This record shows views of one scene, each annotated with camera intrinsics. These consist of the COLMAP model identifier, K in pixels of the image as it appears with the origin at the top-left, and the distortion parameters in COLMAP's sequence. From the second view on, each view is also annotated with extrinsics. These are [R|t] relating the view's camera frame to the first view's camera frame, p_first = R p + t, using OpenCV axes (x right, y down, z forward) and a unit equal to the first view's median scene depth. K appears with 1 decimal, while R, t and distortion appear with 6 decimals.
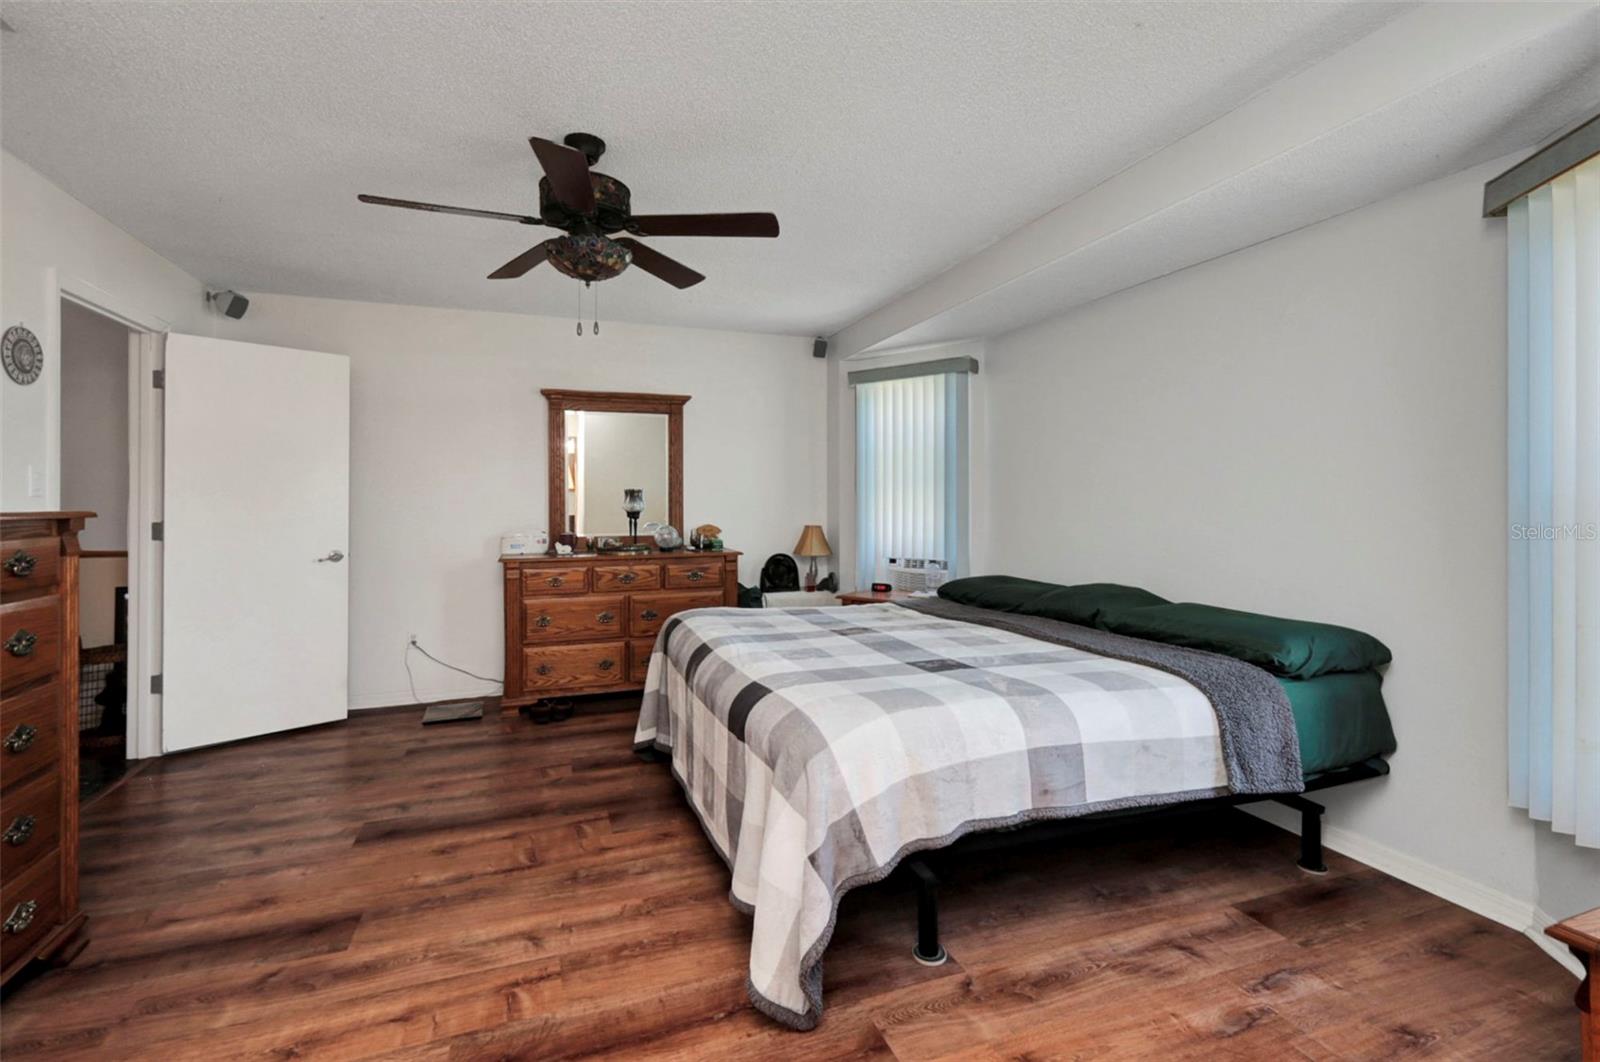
lens RADIAL K [[716.0, 0, 816.9], [0, 716.0, 503.1], [0, 0, 1]] dist [0.004129, -0.000826]
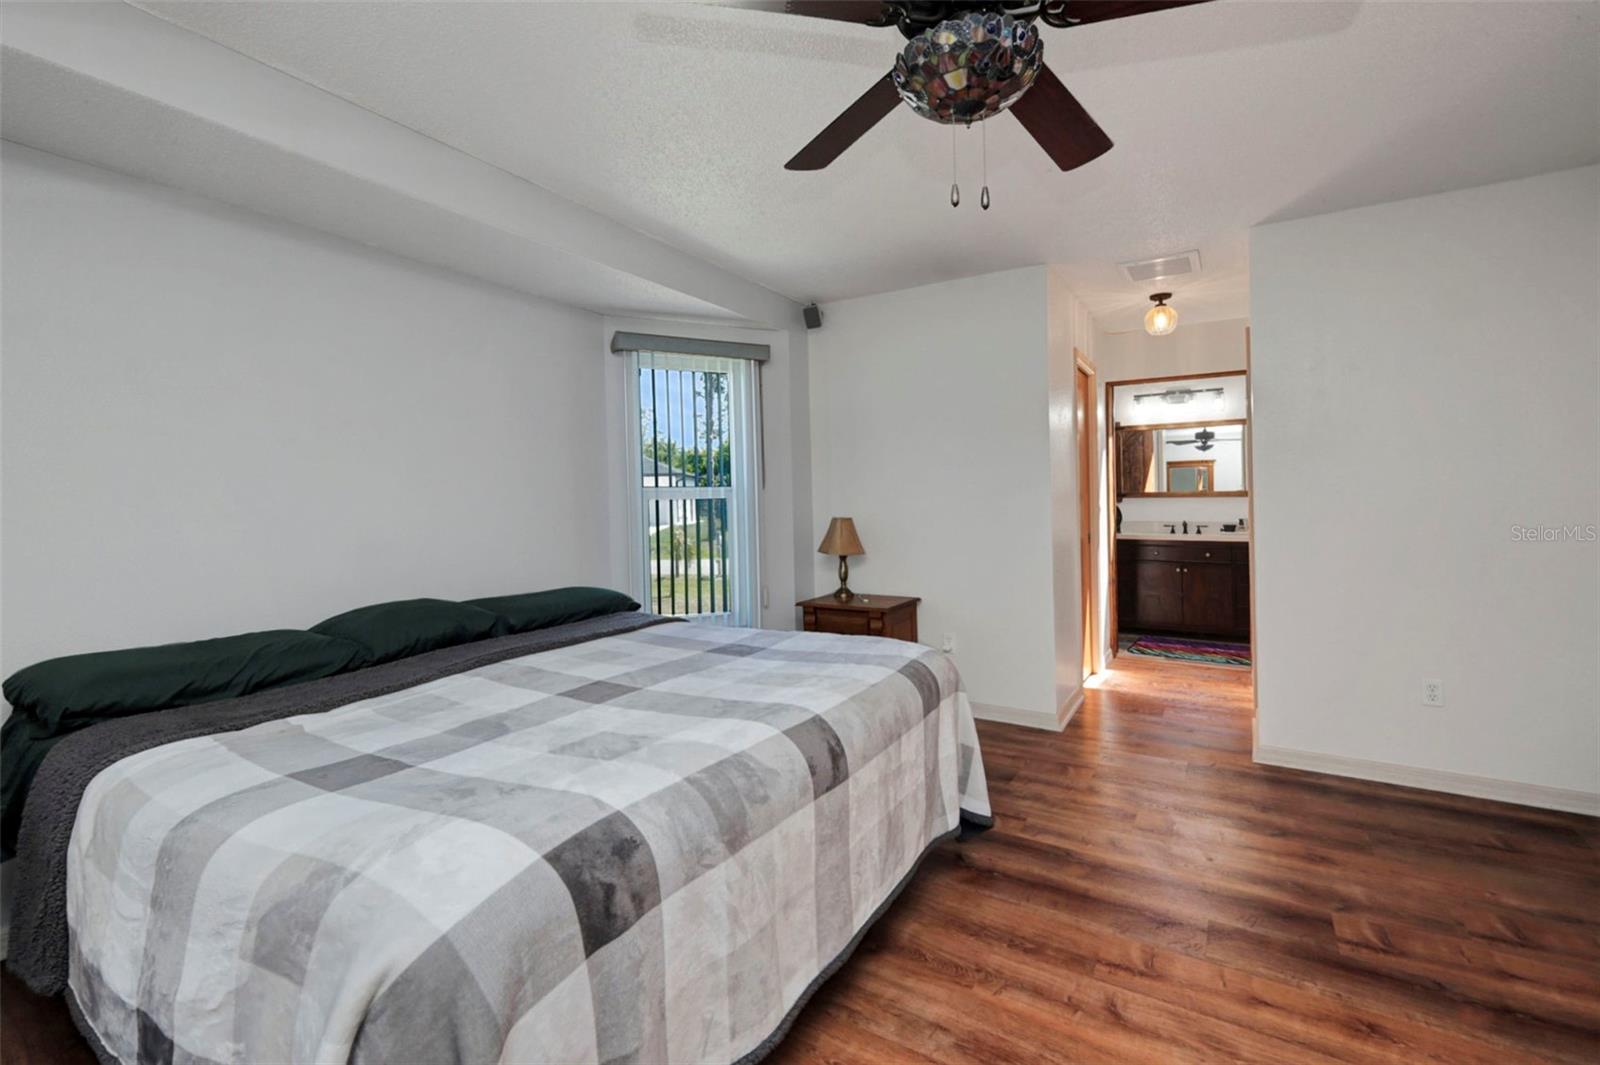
lens RADIAL K [[716.0, 0, 801.6], [0, 716.0, 521.1], [0, 0, 1]] dist [0.004129, -0.000826]
pose [[-0.603203, -0.009783, 0.797528, -0.846858], [0.014148, 0.999636, 0.022963, 0.012155], [-0.797462, 0.025135, -0.602845, 1.802052]]
